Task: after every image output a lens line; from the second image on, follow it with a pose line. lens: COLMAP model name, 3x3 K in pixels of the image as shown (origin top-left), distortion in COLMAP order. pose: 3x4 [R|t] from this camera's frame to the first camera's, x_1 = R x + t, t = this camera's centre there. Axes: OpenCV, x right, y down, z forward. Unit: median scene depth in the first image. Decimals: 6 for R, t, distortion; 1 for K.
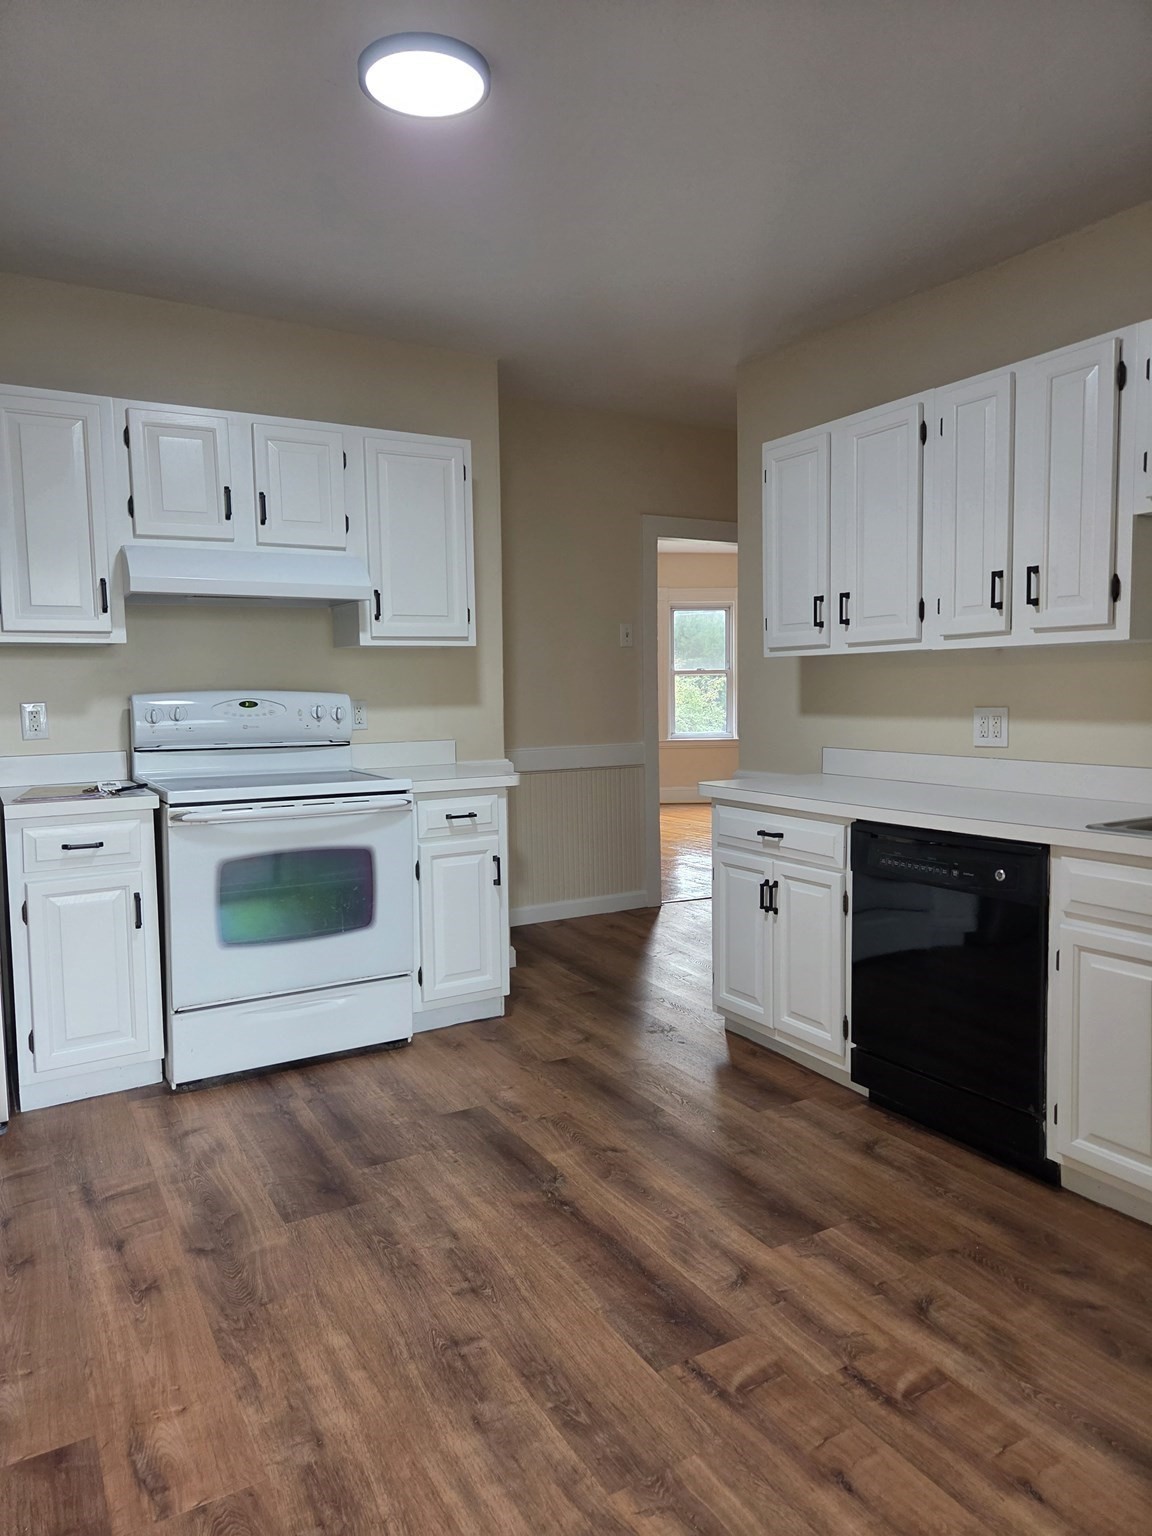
lens RADIAL K [[1028.0, 0, 577.5], [0, 1028.0, 730.5], [0, 0, 1]] dist [0.055696, -0.042398]
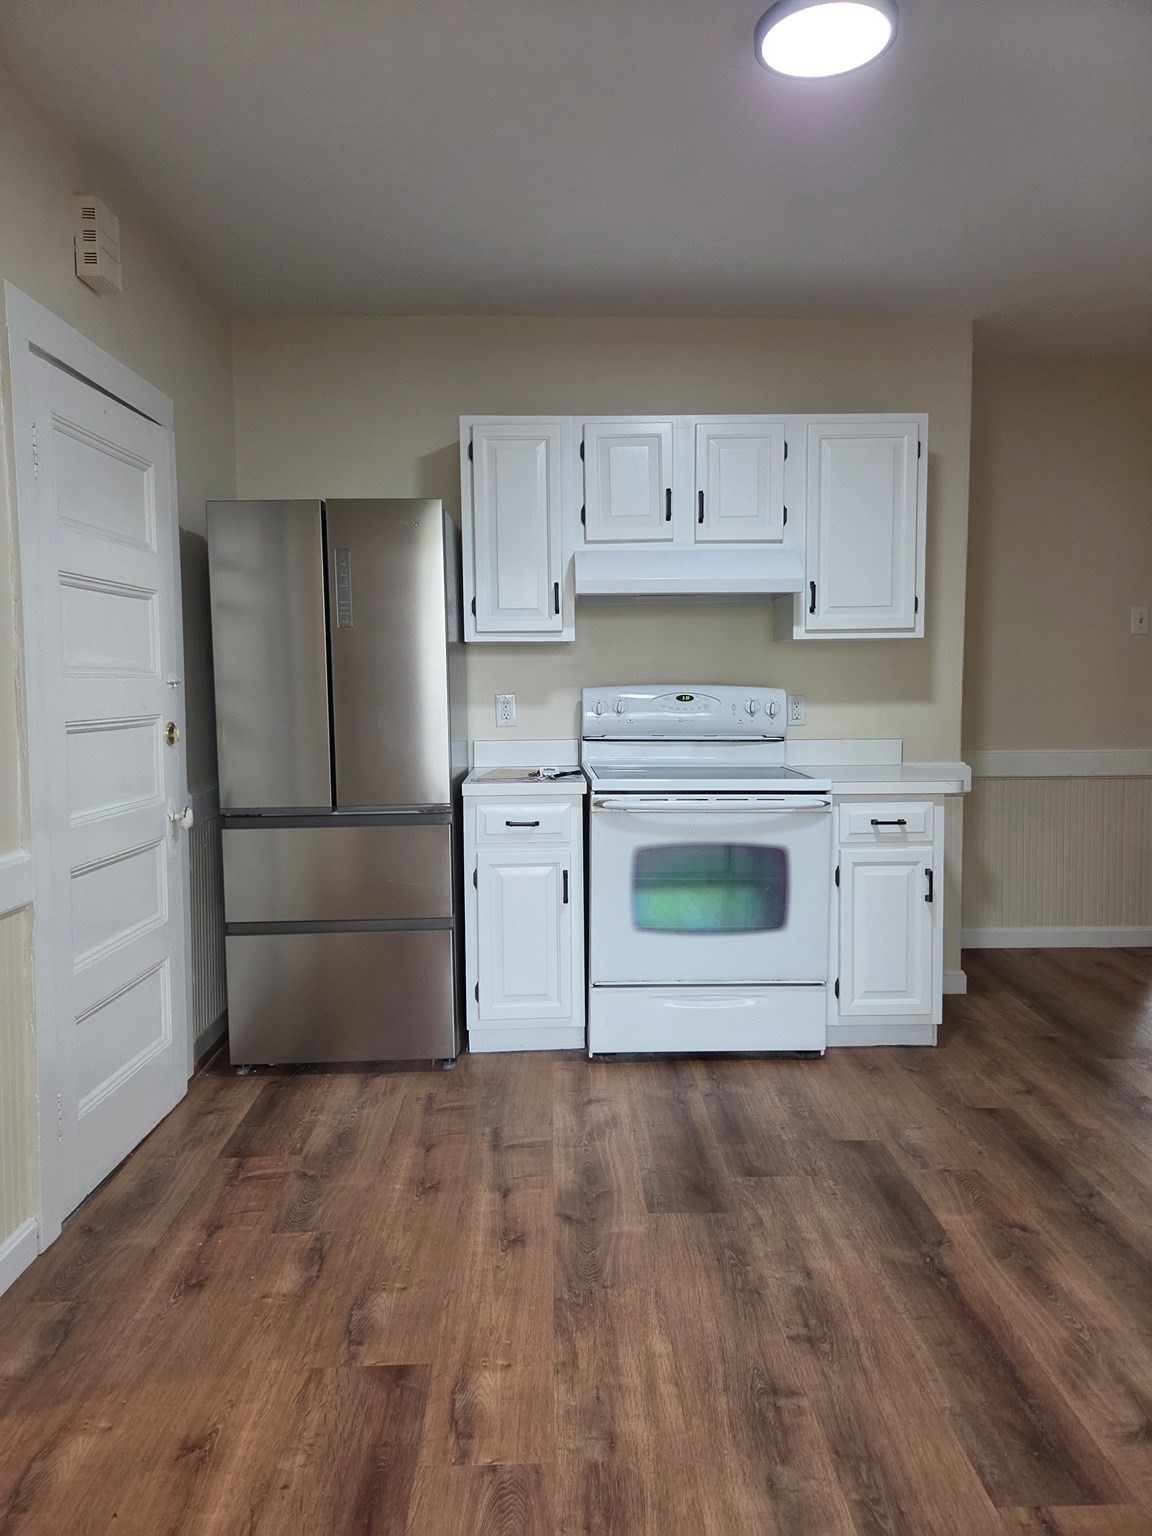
lens RADIAL K [[1028.0, 0, 577.2], [0, 1028.0, 724.7], [0, 0, 1]] dist [0.055696, -0.042398]
pose [[0.876881, 0.028396, -0.479868, 0.102452], [-0.026944, 0.999588, 0.009915, -0.007771], [0.479952, 0.004235, 0.877284, 0.060203]]
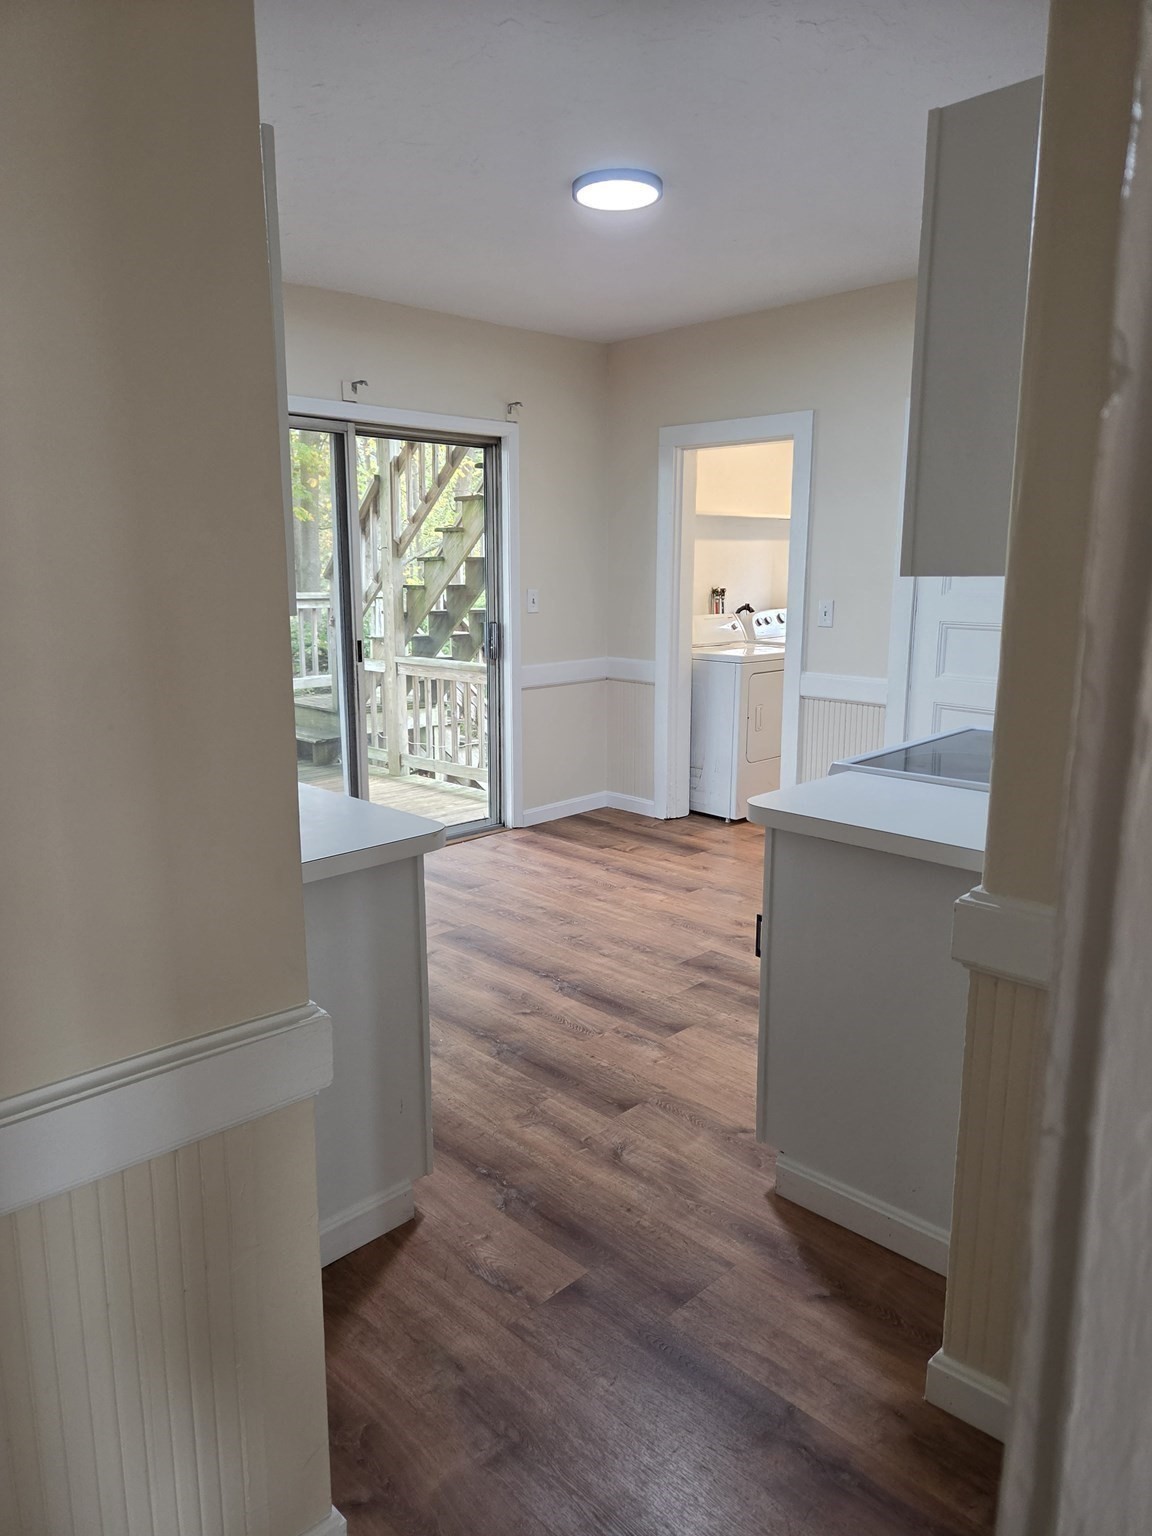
lens RADIAL K [[1028.0, 0, 583.8], [0, 1028.0, 765.0], [0, 0, 1]] dist [0.055696, -0.042398]
pose [[-0.969696, 0.058960, -0.237094, 0.211197], [0.000318, 0.970747, 0.240103, -0.144821], [0.244315, 0.232752, -0.941348, 1.861903]]
